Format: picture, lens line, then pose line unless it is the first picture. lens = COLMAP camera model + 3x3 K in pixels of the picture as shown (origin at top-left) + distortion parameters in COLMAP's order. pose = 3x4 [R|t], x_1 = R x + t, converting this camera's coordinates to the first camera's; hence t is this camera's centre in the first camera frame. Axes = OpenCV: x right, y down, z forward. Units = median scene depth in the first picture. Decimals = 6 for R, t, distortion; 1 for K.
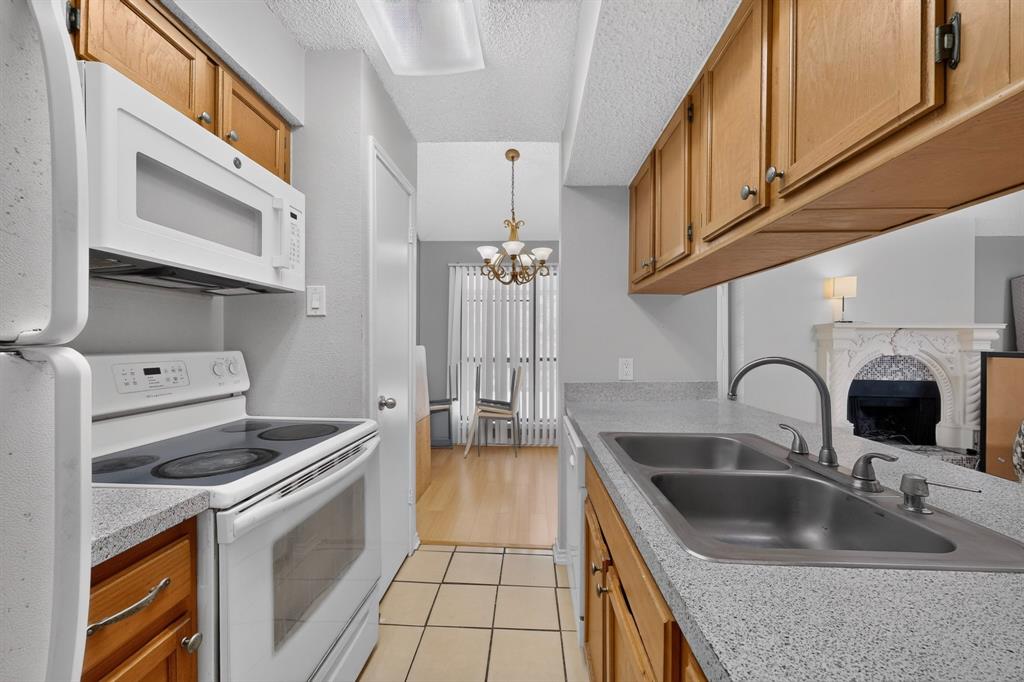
lens RADIAL K [[385.2, 0, 511.9], [0, 385.2, 342.9], [0, 0, 1]] dist [-0.000728, 0.000101]
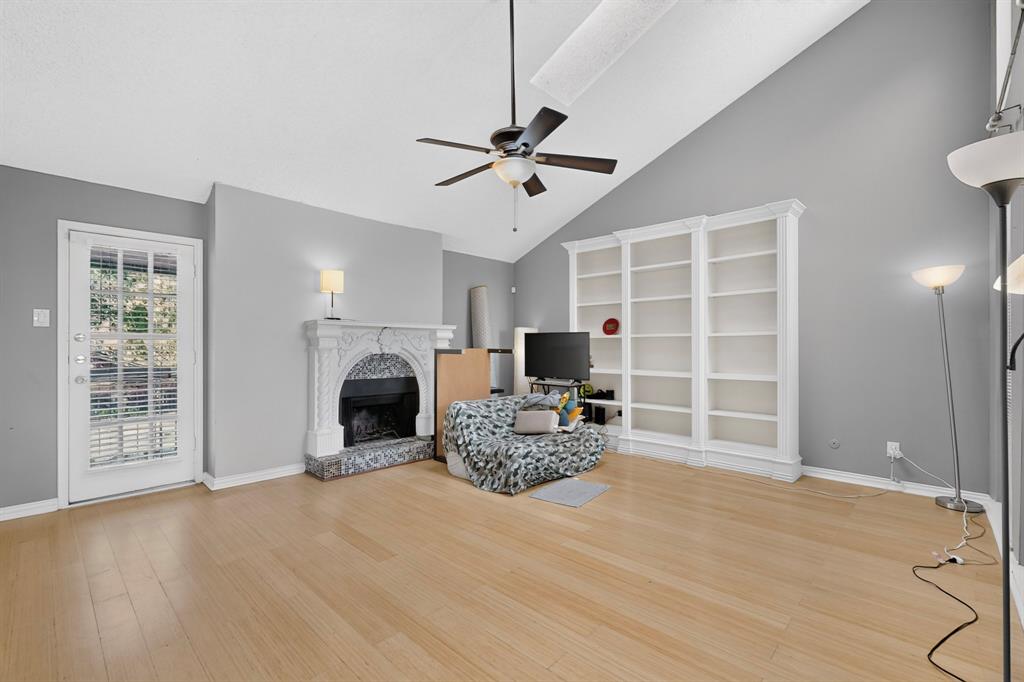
lens RADIAL K [[448.0, 0, 514.0], [0, 448.0, 343.2], [0, 0, 1]] dist [-0.002399, 0.001730]
pose [[0.650888, -0.002574, 0.759169, 0.564544], [0.002239, 0.999996, 0.001471, 0.006431], [-0.759170, 0.000742, 0.650892, -0.064605]]
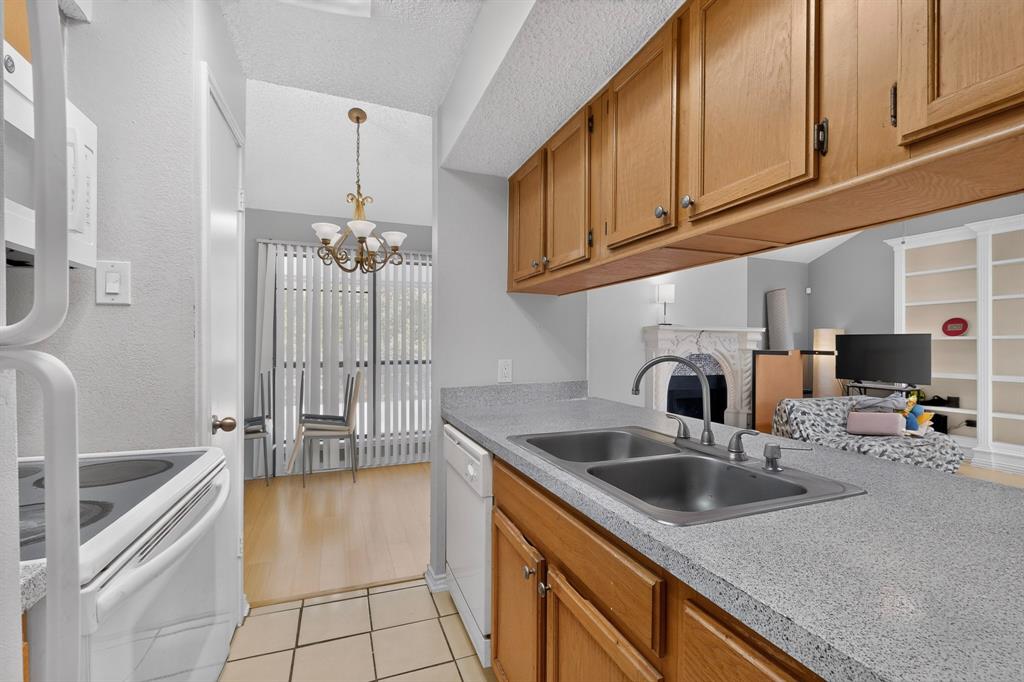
lens RADIAL K [[448.0, 0, 510.9], [0, 448.0, 343.4], [0, 0, 1]] dist [-0.002399, 0.001730]
pose [[0.914249, -0.000413, 0.405153, -0.132064], [0.000061, 1.000000, 0.000882, -0.000865], [-0.405154, -0.000782, 0.914248, -0.014619]]
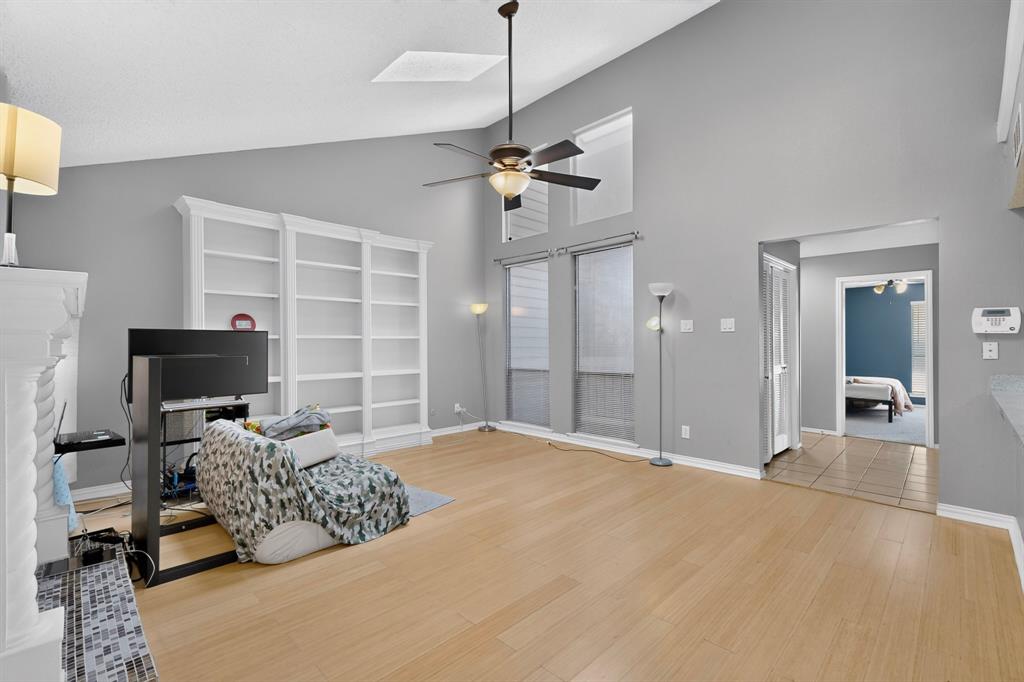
lens RADIAL K [[448.0, 0, 509.5], [0, 448.0, 342.3], [0, 0, 1]] dist [-0.002399, 0.001730]
pose [[-0.735956, -0.000975, 0.677029, 0.612752], [-0.000720, 1.000000, 0.000656, -0.003237], [-0.677029, -0.000005, -0.735956, 1.738962]]
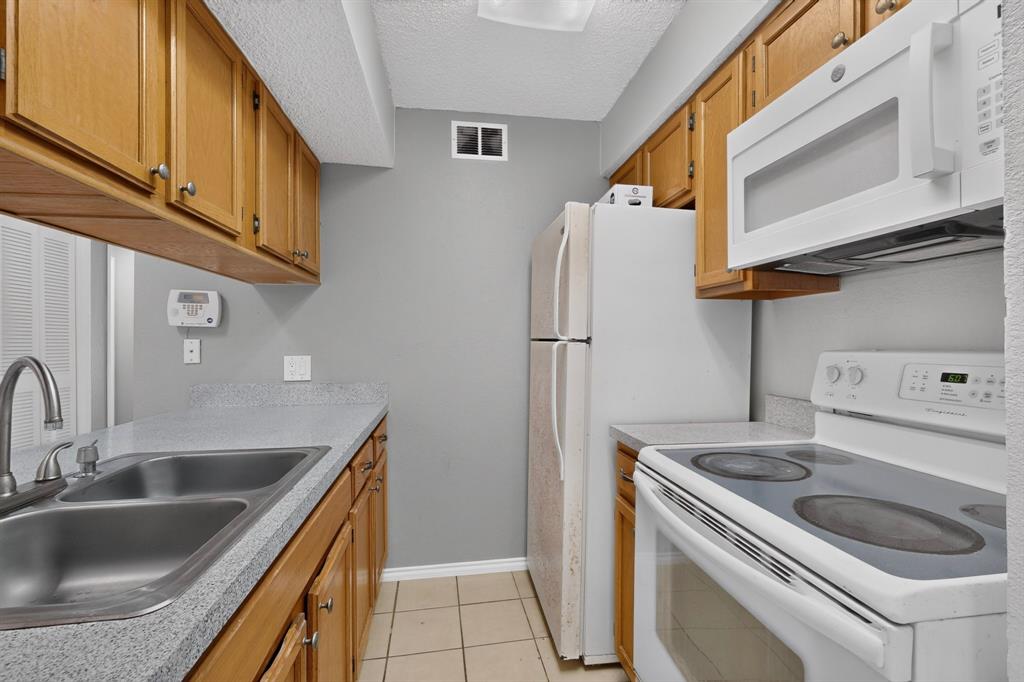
lens RADIAL K [[448.0, 0, 512.5], [0, 448.0, 341.6], [0, 0, 1]] dist [-0.002399, 0.001730]
pose [[-0.978473, 0.000391, -0.206376, 0.008269], [0.001159, 0.999993, -0.003598, 0.005230], [0.206373, -0.003760, -0.978466, 0.864608]]
